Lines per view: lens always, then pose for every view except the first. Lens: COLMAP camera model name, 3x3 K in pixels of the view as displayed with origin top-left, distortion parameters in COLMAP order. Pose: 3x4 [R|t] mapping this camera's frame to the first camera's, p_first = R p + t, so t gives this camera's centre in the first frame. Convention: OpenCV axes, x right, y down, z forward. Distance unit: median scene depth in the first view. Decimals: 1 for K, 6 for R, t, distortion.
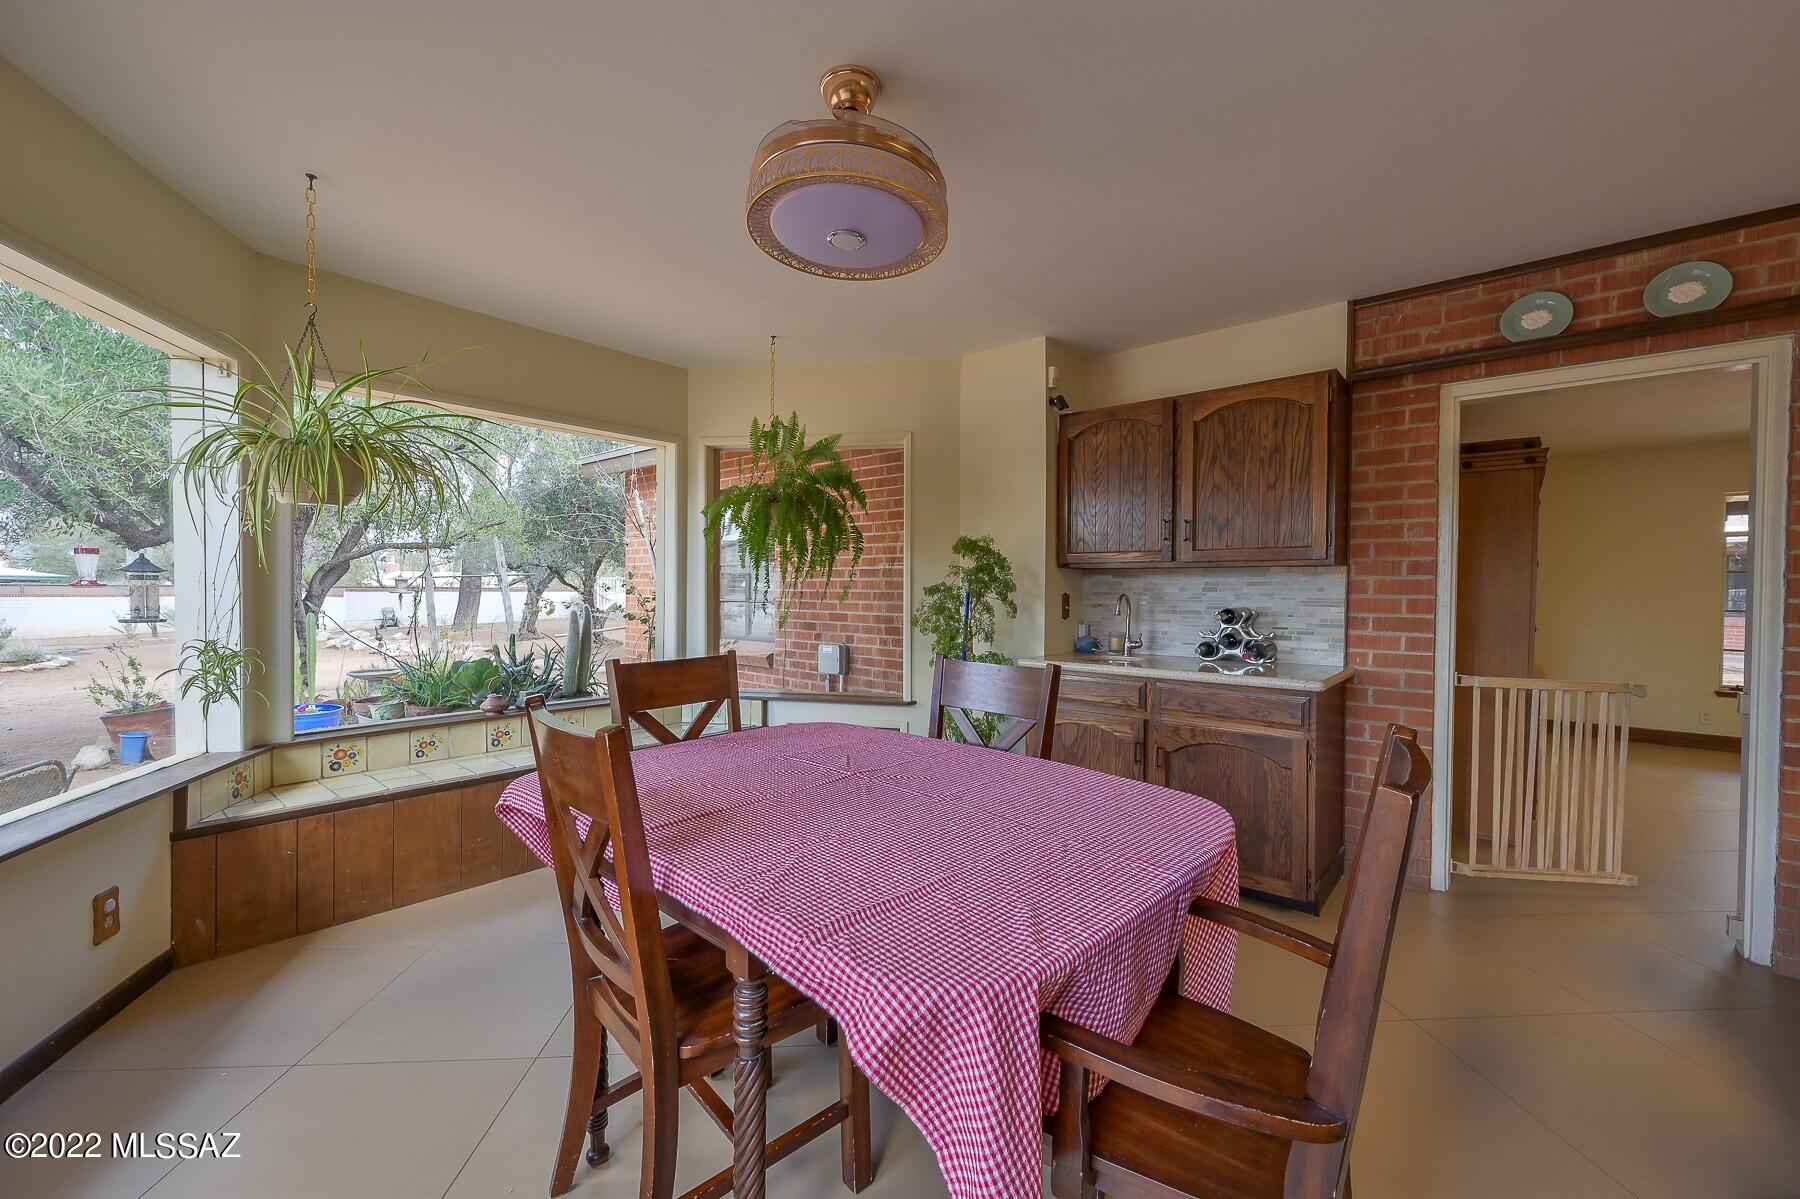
lens RADIAL K [[704.5, 0, 900.0], [0, 704.5, 599.5], [0, 0, 1]] dist [-0.000372, -0.000020]
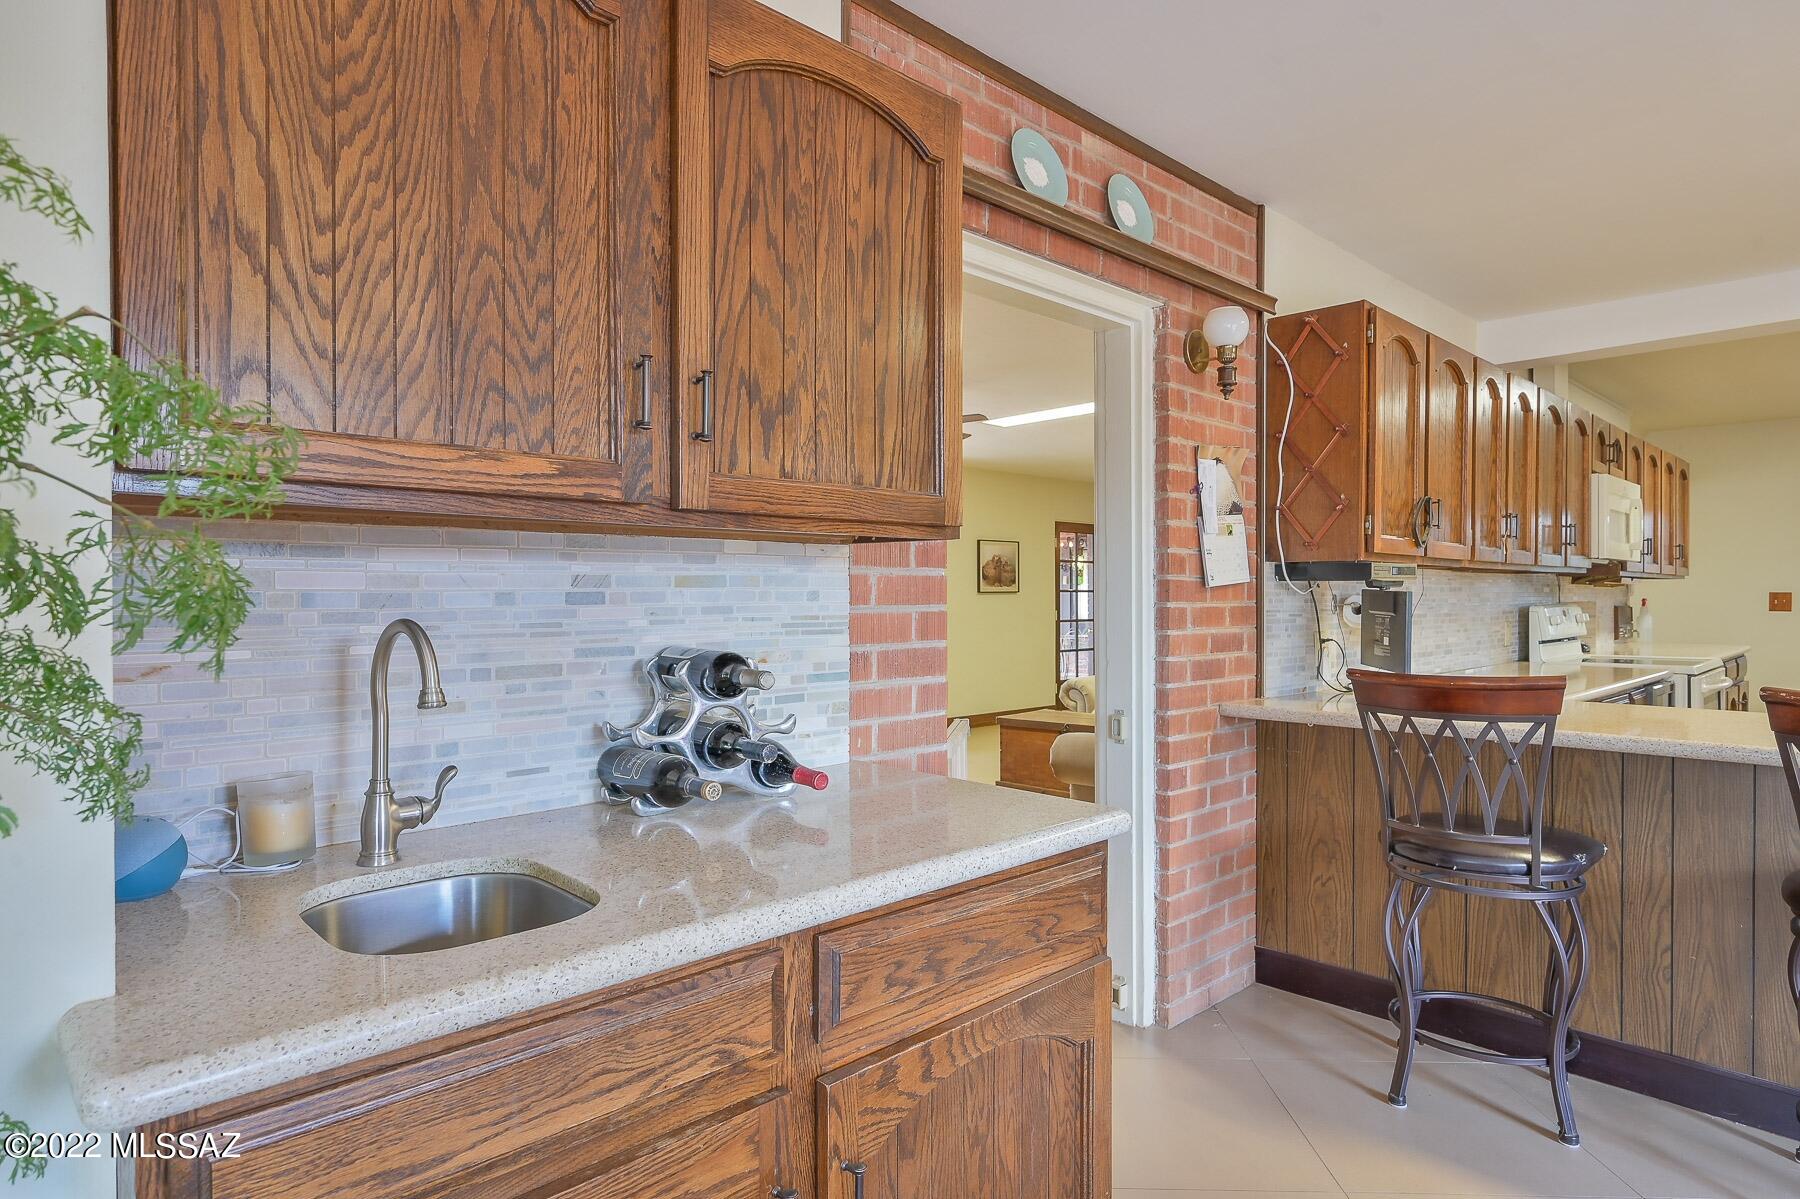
lens RADIAL K [[1017.1, 0, 900.0], [0, 1017.1, 599.5], [0, 0, 1]] dist [-0.001933, -0.000212]
pose [[0.086436, -0.010585, 0.996201, -0.028388], [0.019038, 0.999779, 0.008971, -0.016660], [-0.996075, 0.018190, 0.086619, 0.900351]]
